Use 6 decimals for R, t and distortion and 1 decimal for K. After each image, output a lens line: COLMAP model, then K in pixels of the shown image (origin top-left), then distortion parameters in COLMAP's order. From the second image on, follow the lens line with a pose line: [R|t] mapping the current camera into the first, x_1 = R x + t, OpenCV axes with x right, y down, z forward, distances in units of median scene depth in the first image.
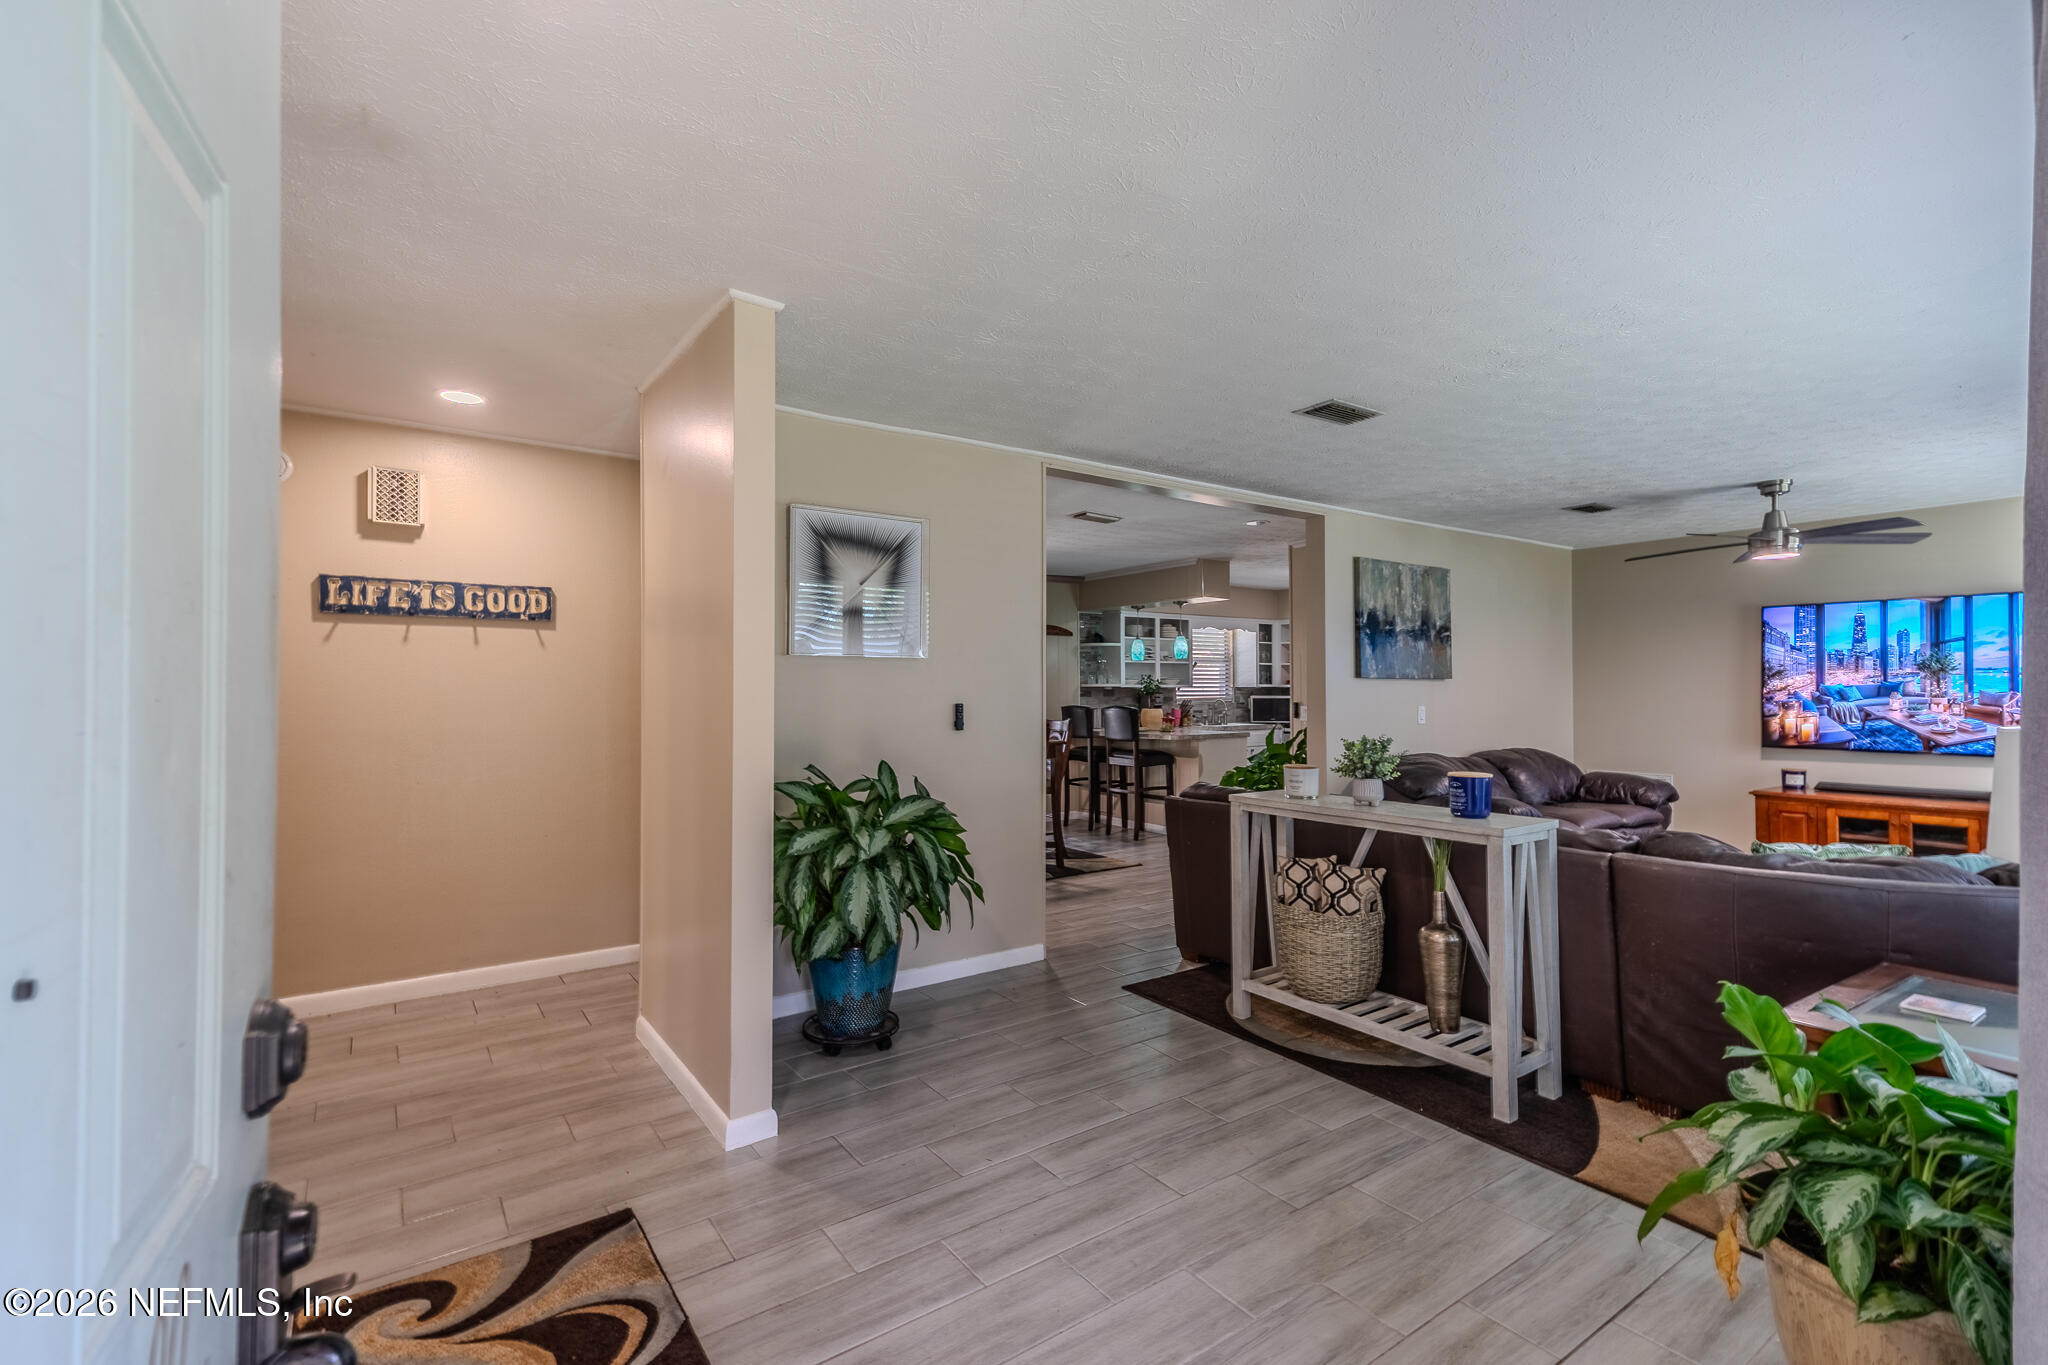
lens RADIAL K [[914.0, 0, 1024.0], [0, 914.0, 682.5], [0, 0, 1]] dist [0.051076, -0.015333]
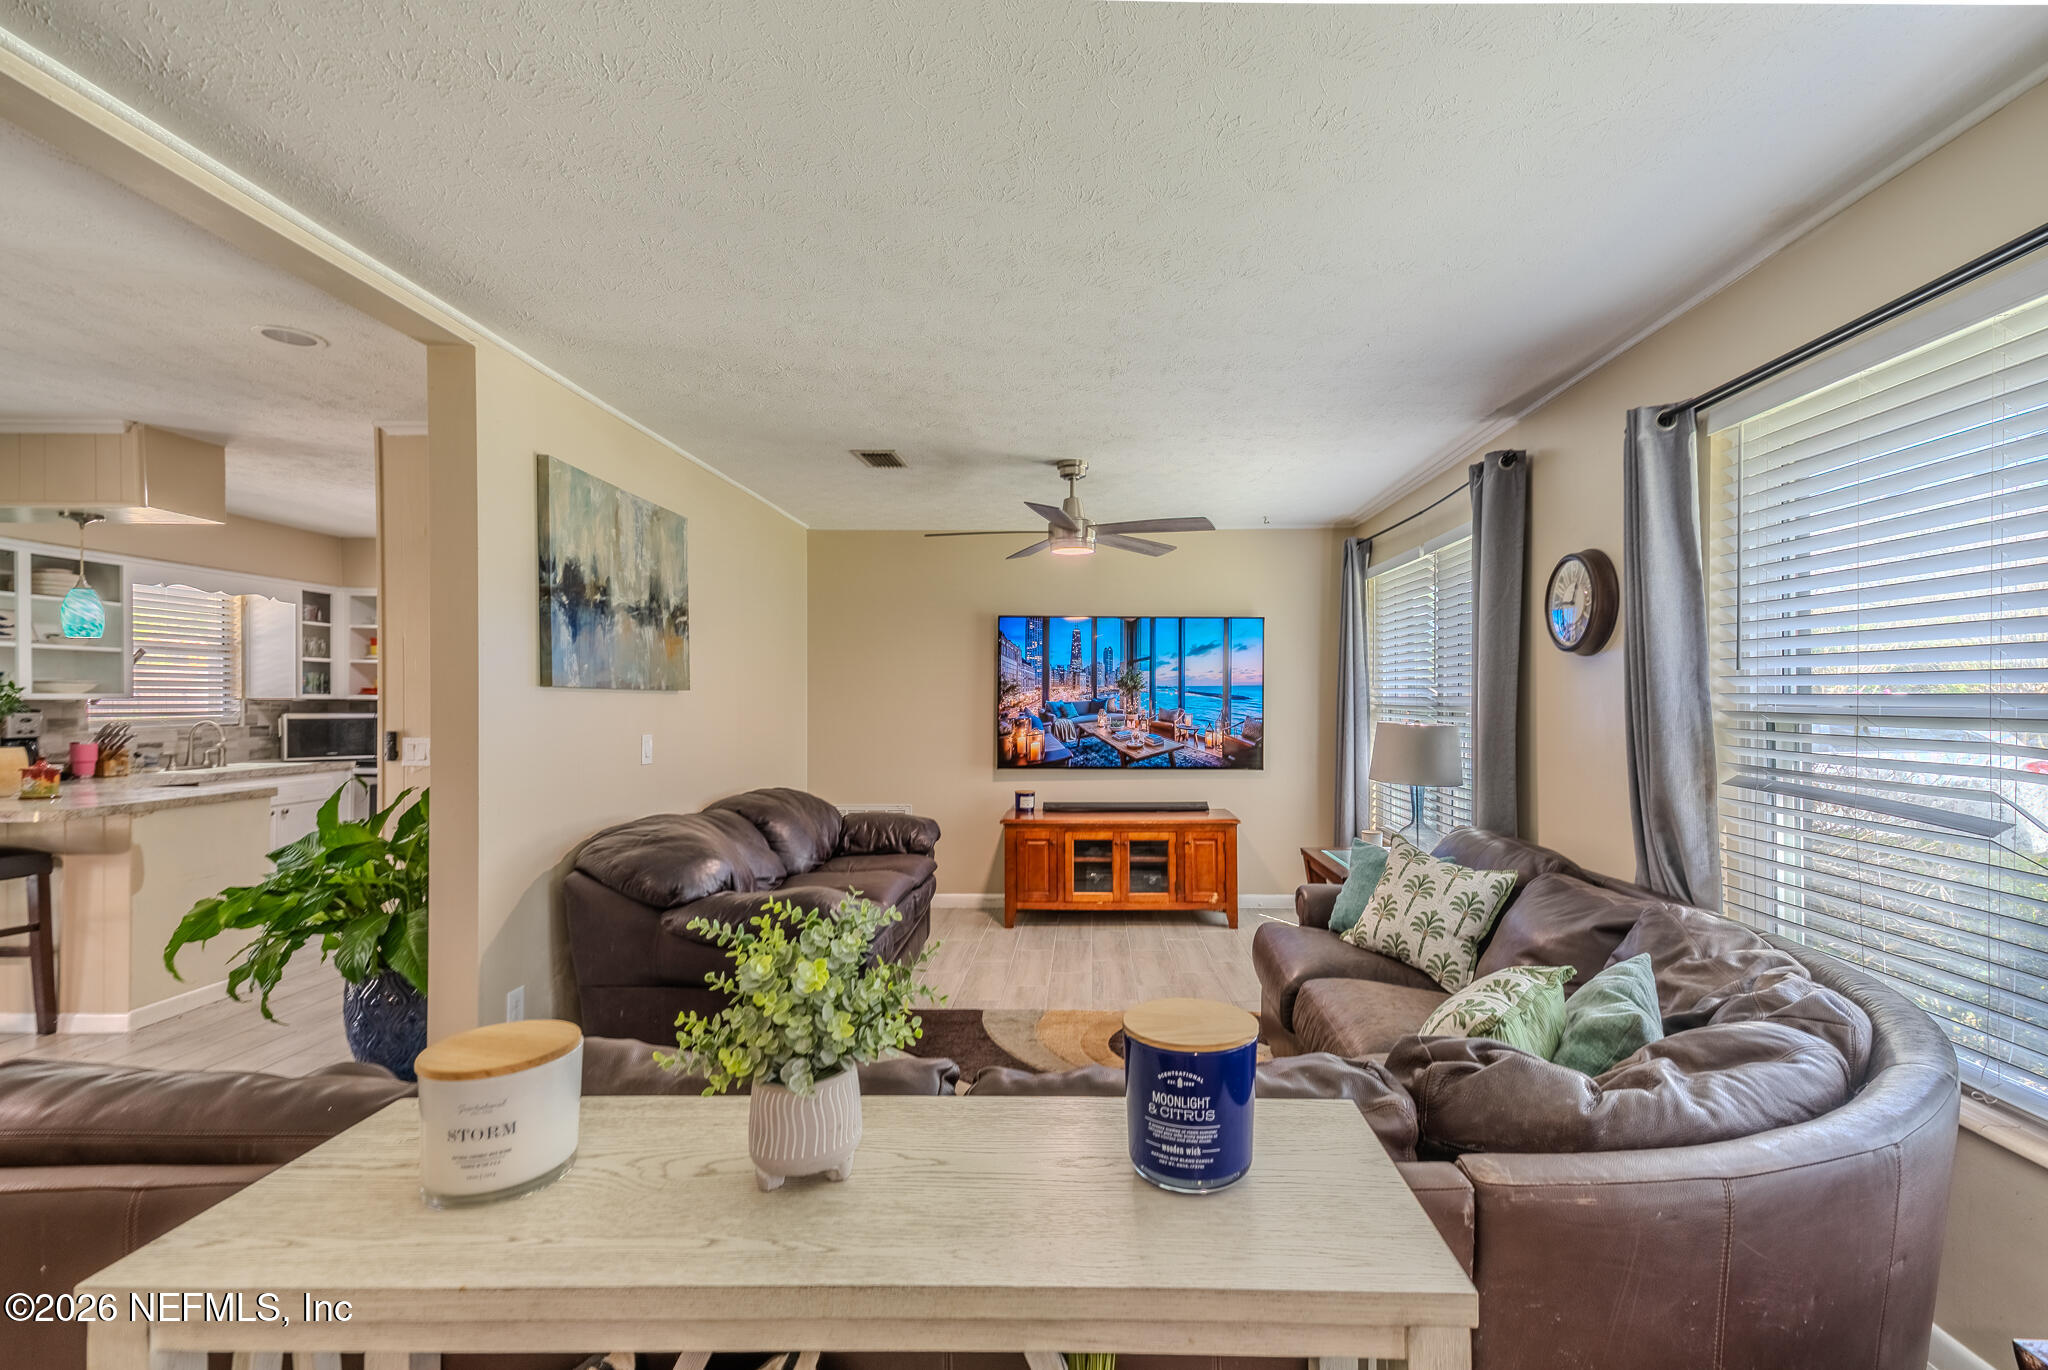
lens RADIAL K [[915.9, 0, 1073.9], [0, 915.9, 699.9], [0, 0, 1]] dist [0.049893, -0.015209]
pose [[0.592510, 0.003482, 0.805556, 0.112557], [-0.010180, 0.999943, 0.003166, -0.002079], [-0.805499, -0.010077, 0.592512, 0.432703]]
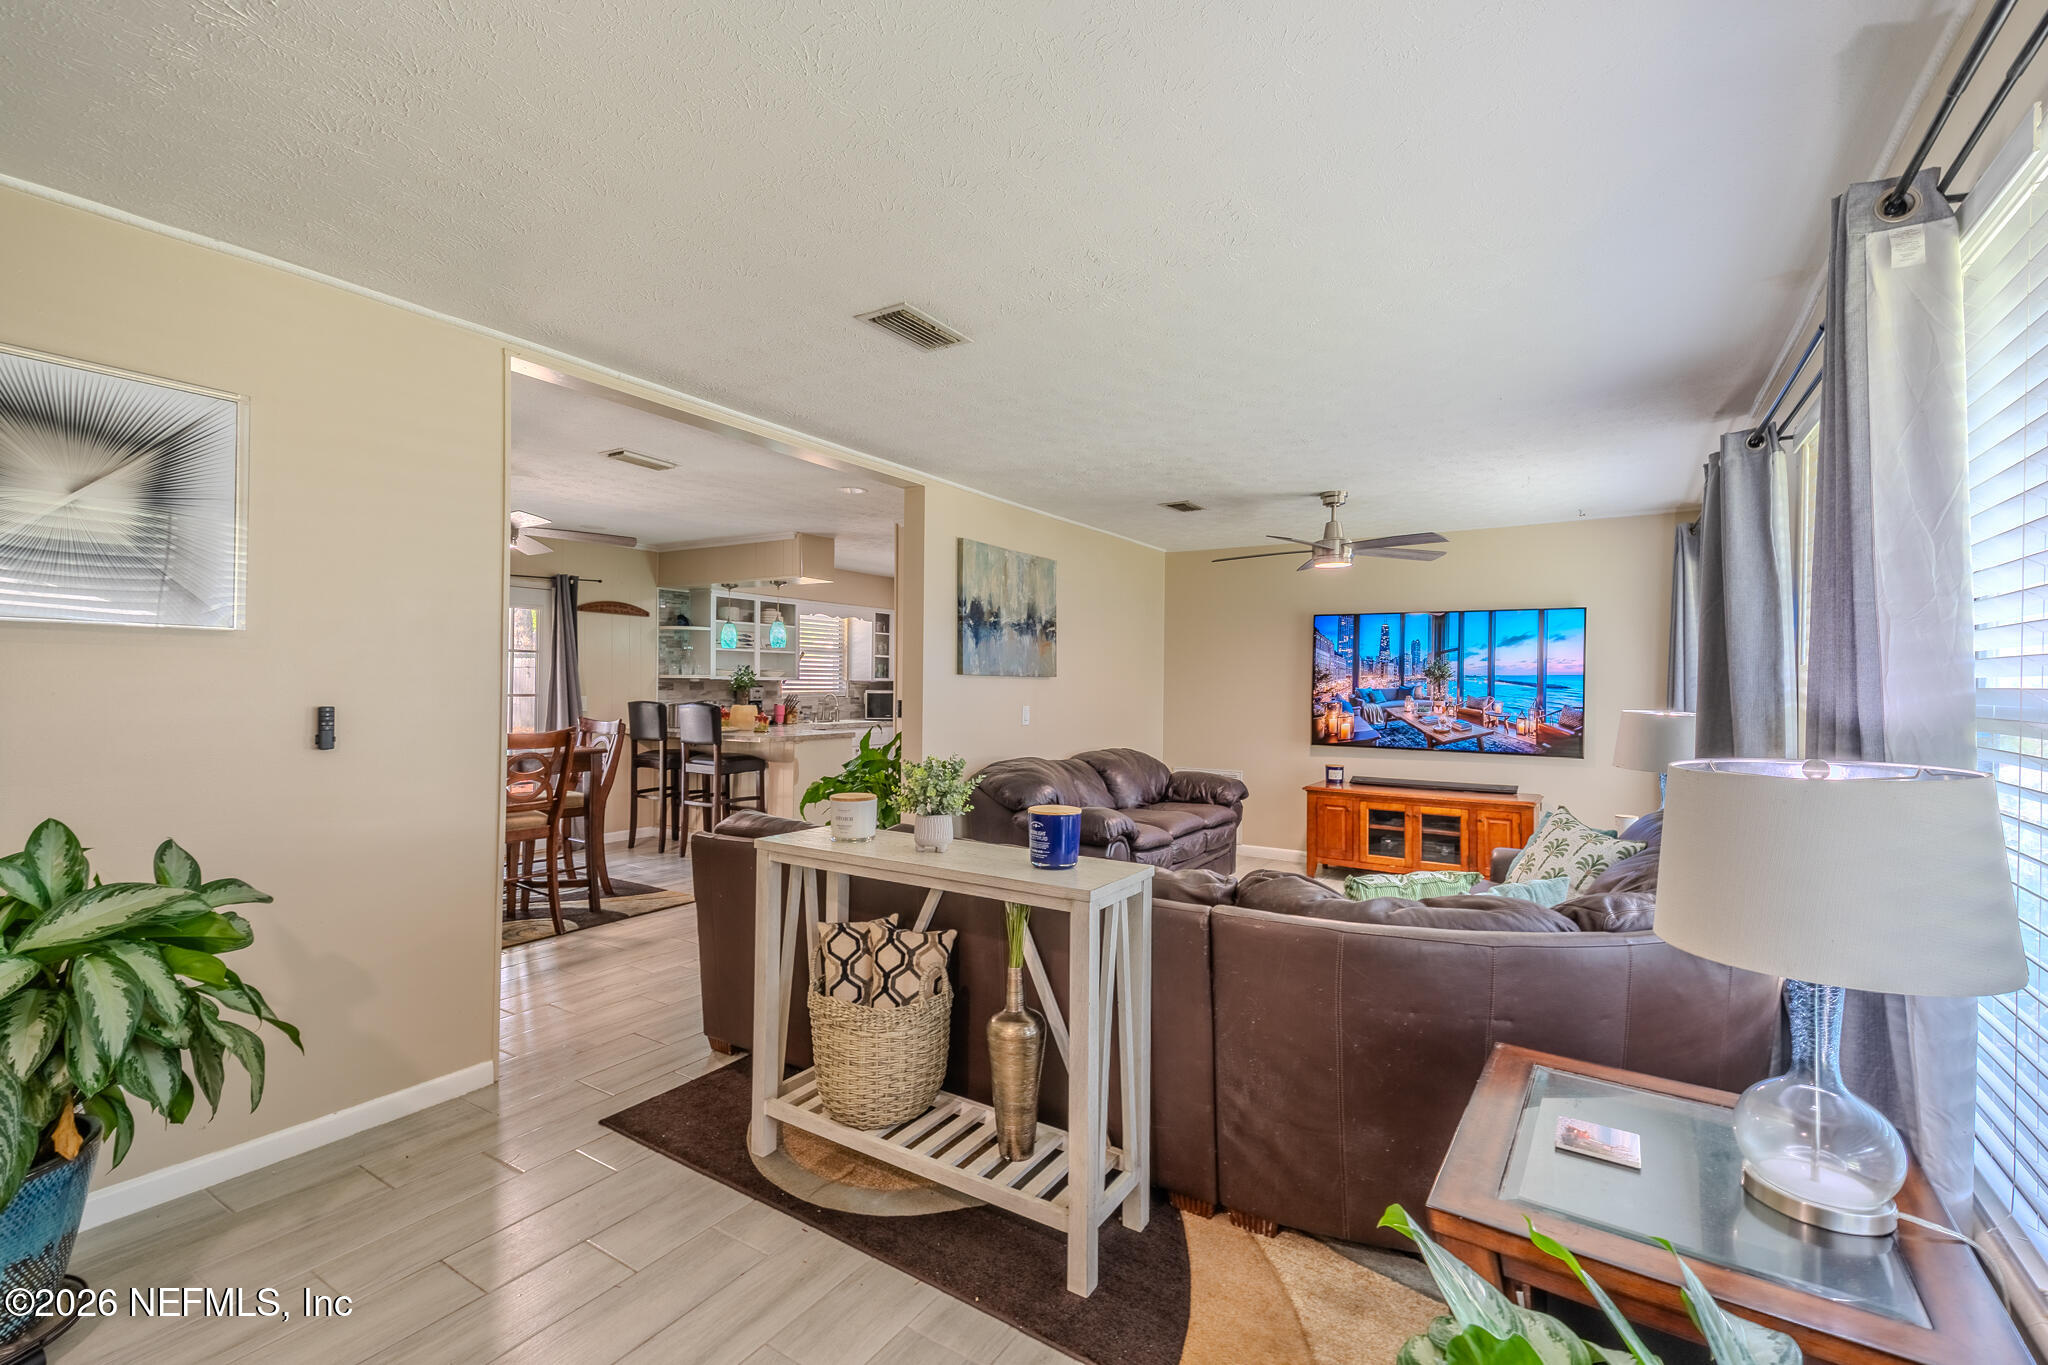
lens RADIAL K [[898.3, 0, 1020.1], [0, 898.3, 683.1], [0, 0, 1]] dist [0.048838, -0.013918]
pose [[0.928398, 0.013941, 0.371326, 0.092899], [-0.018077, 0.999807, 0.007661, -0.004285], [-0.371147, -0.013825, 0.928471, 0.168911]]
